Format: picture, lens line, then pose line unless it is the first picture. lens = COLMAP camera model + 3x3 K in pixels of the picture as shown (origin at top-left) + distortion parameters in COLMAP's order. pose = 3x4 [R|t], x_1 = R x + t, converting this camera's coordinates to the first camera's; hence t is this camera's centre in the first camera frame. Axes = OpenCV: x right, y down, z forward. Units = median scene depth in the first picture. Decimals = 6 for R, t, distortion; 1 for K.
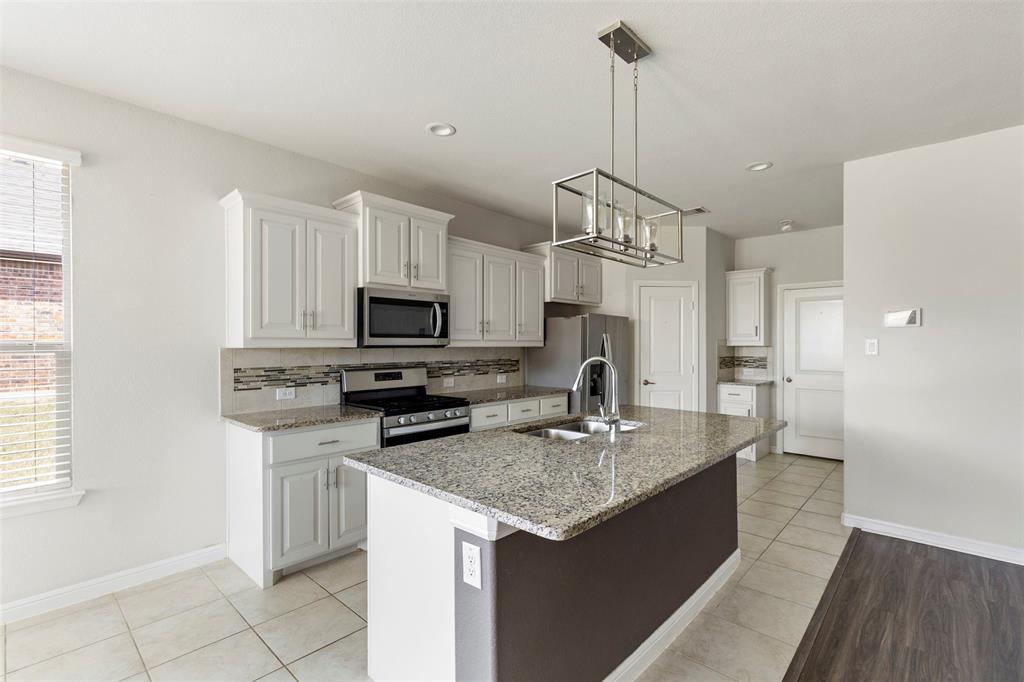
lens RADIAL K [[467.0, 0, 518.1], [0, 467.0, 343.7], [0, 0, 1]] dist [0.005576, -0.002985]
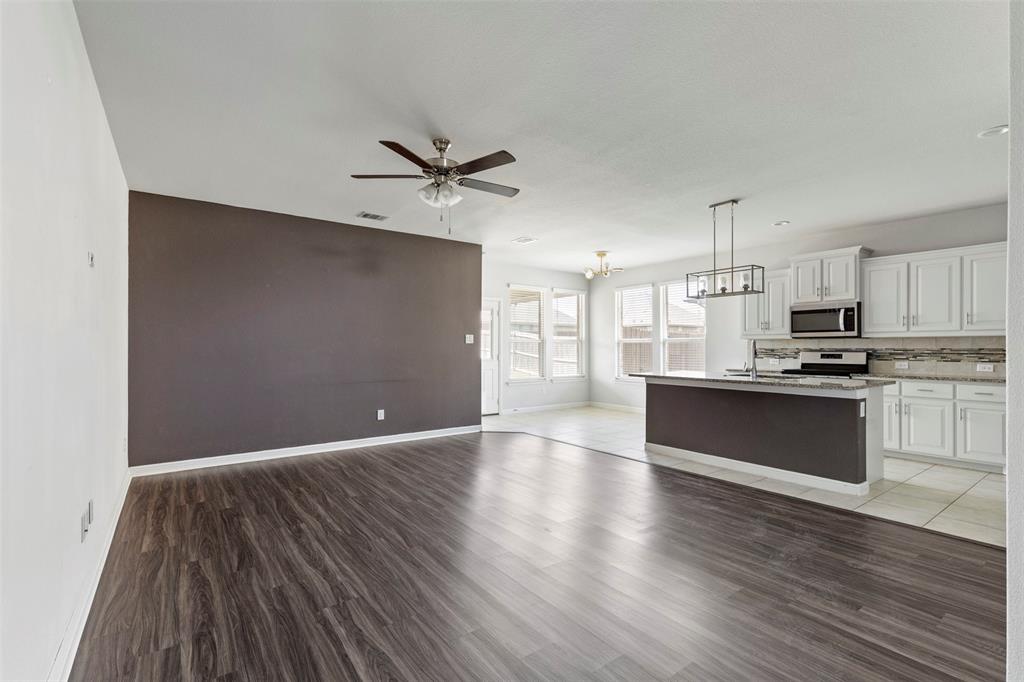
lens RADIAL K [[467.0, 0, 517.4], [0, 467.0, 344.6], [0, 0, 1]] dist [0.005576, -0.002985]
pose [[-0.198446, -0.002126, -0.980110, 1.741224], [0.004948, 0.999983, -0.003171, 0.033803], [0.980099, -0.005479, -0.198432, 0.295155]]
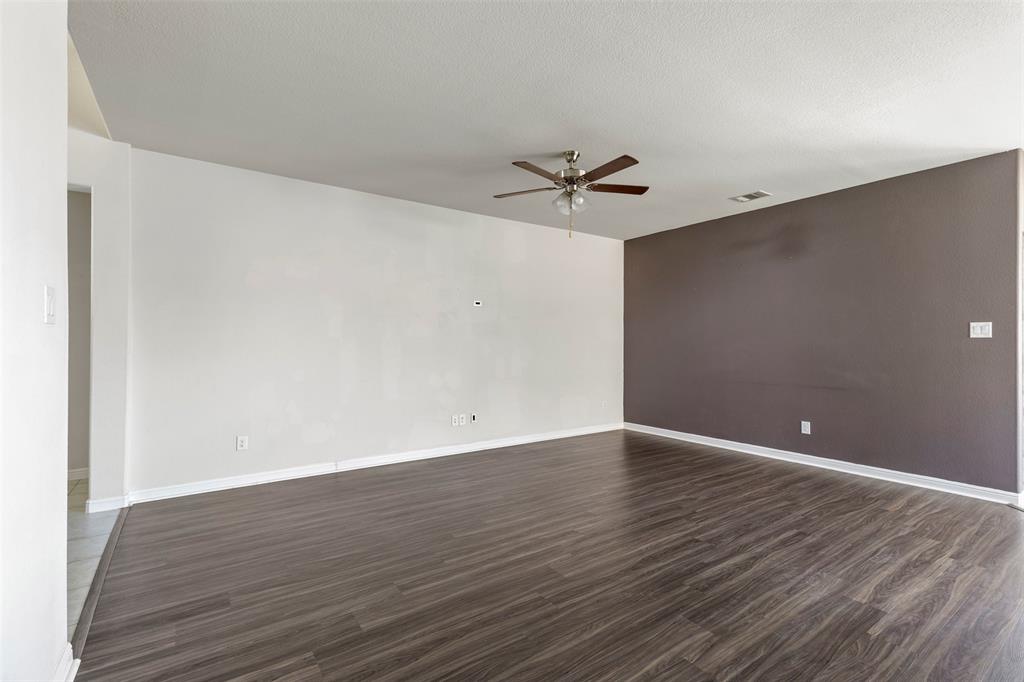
lens RADIAL K [[467.0, 0, 516.3], [0, 467.0, 336.3], [0, 0, 1]] dist [0.005576, -0.002985]
pose [[-0.973723, 0.003595, 0.227707, 0.613850], [-0.000382, 0.999848, -0.017418, 0.037567], [-0.227735, -0.017047, -0.973574, 1.053304]]
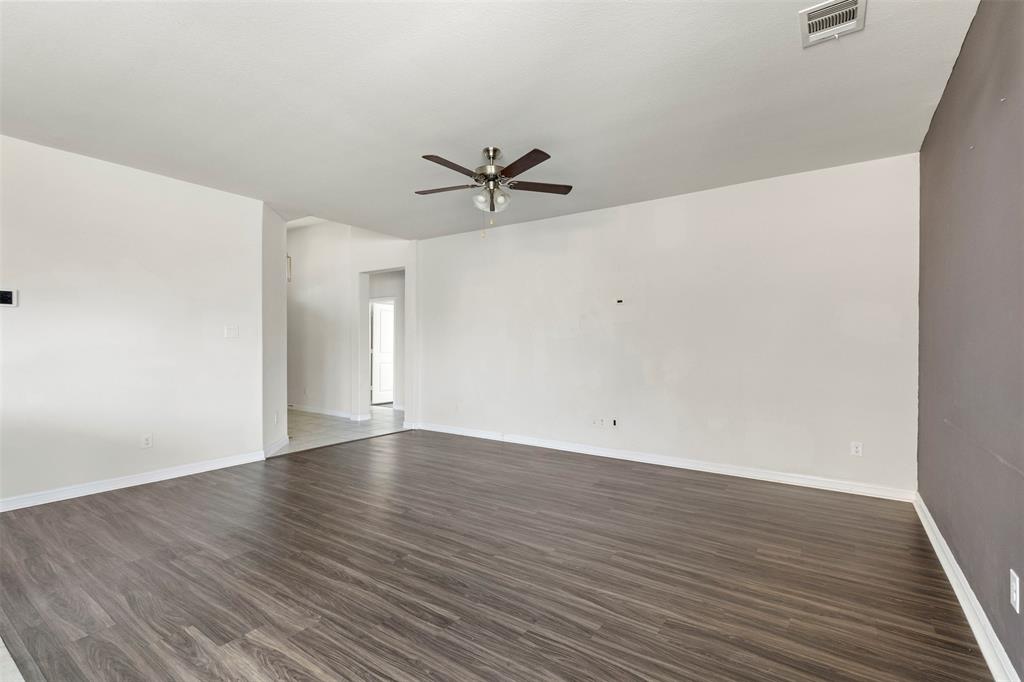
lens RADIAL K [[467.0, 0, 515.8], [0, 467.0, 344.1], [0, 0, 1]] dist [0.005576, -0.002985]
pose [[-0.133715, -0.003568, 0.991013, -0.361275], [-0.008699, 0.999959, 0.002427, 0.035644], [-0.990982, -0.008296, -0.133740, 0.008776]]
